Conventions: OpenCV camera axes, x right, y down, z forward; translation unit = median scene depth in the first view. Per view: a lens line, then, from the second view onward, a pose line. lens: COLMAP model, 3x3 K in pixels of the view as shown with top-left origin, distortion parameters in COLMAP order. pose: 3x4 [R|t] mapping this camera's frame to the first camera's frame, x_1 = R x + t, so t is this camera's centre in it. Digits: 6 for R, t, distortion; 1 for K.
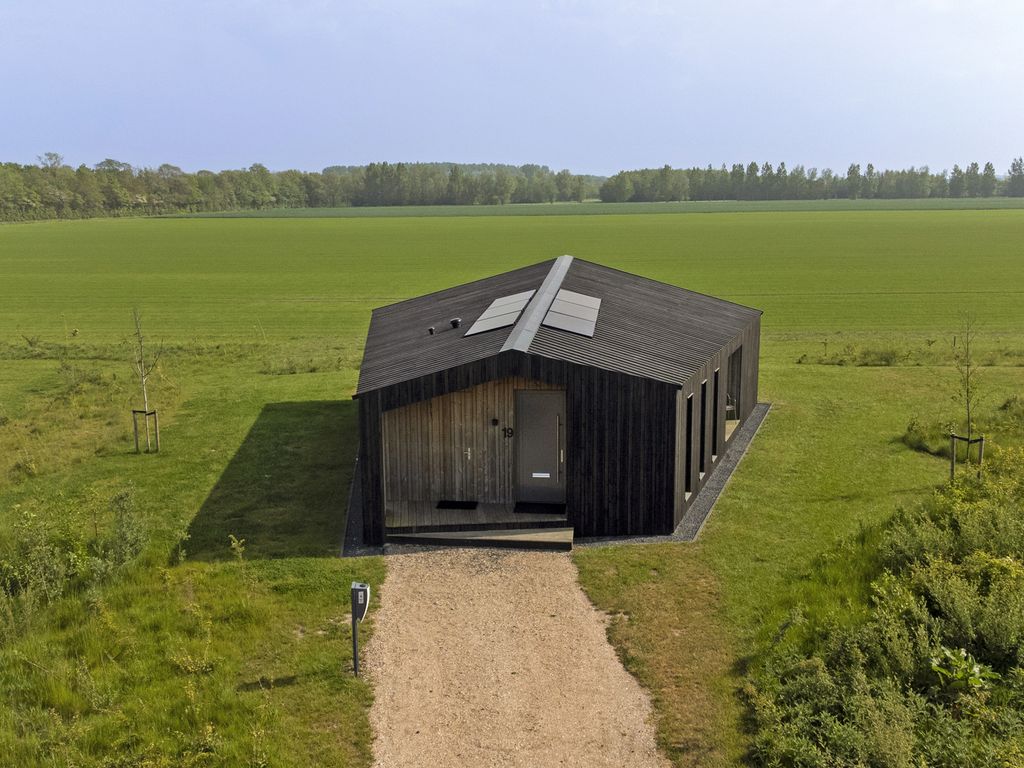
lens RADIAL K [[1028.9, 0, 520.2], [0, 1028.9, 386.0], [0, 0, 1]] dist [0.031104, 0.000000]
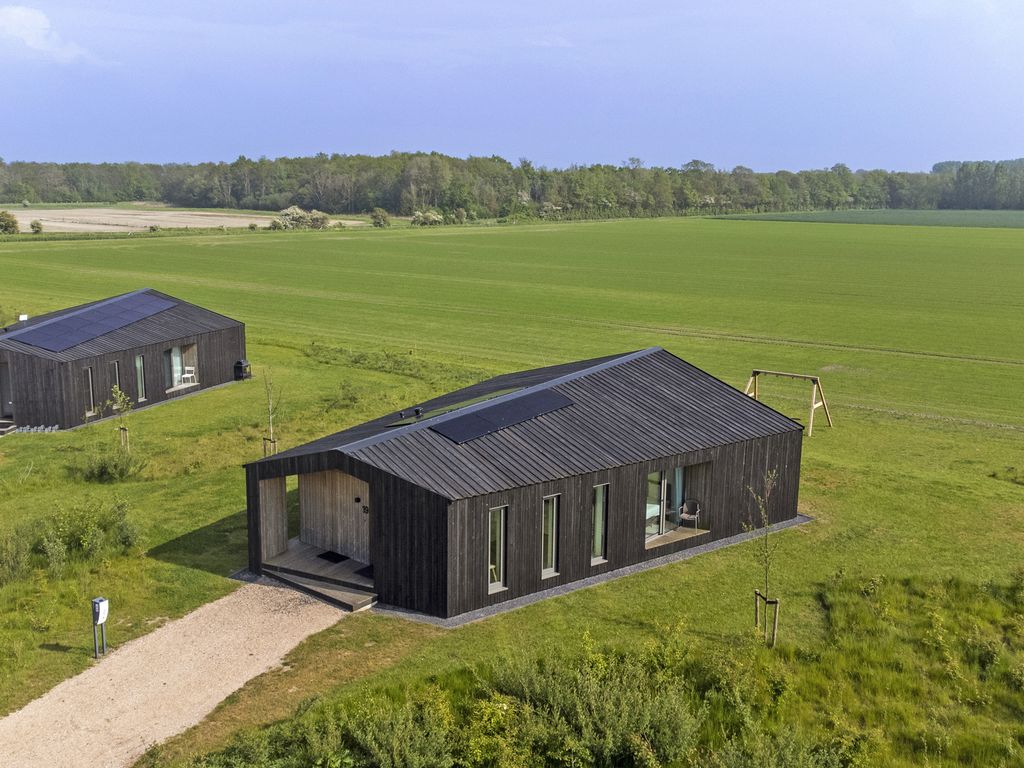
lens RADIAL K [[1028.9, 0, 507.3], [0, 1028.9, 379.8], [0, 0, 1]] dist [0.031104, 0.000000]
pose [[0.839345, 0.119553, -0.530290, 0.737918], [-0.119361, 0.992242, 0.034773, -0.167061], [0.530334, 0.034110, 0.847103, 0.006104]]
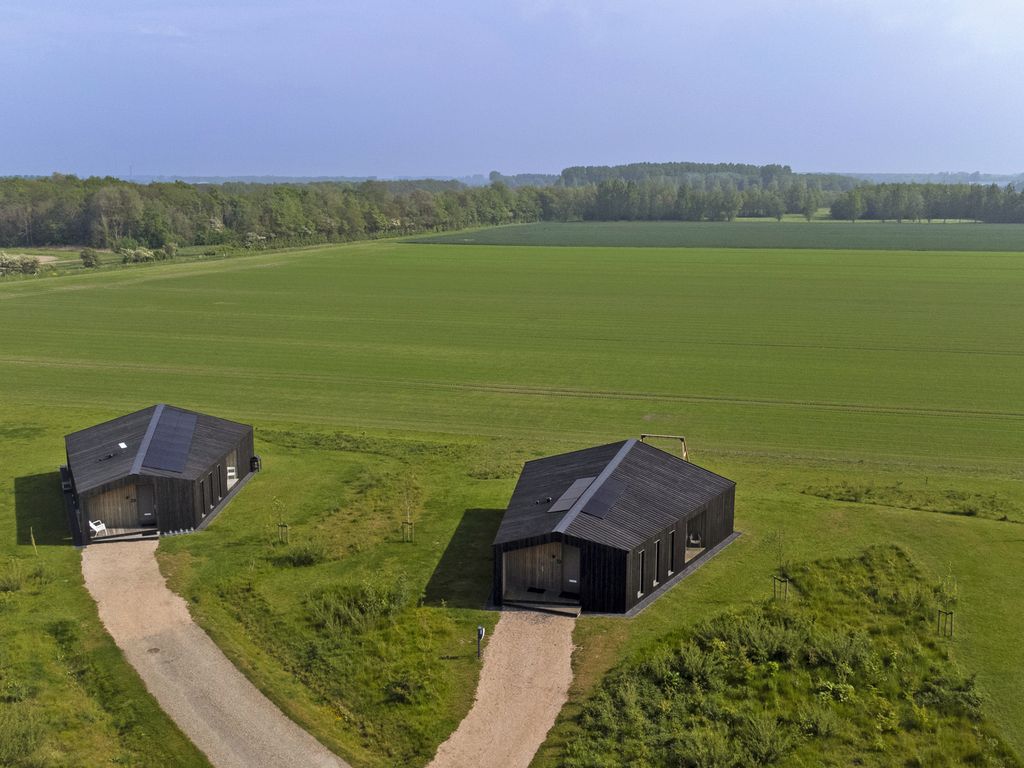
lens RADIAL K [[1028.9, 0, 515.2], [0, 1028.9, 388.8], [0, 0, 1]] dist [0.031104, 0.000000]
pose [[0.973487, 0.052246, -0.222695, 0.359220], [-0.050765, 0.998634, 0.012374, -0.339391], [0.223038, -0.000741, 0.974810, -1.181226]]
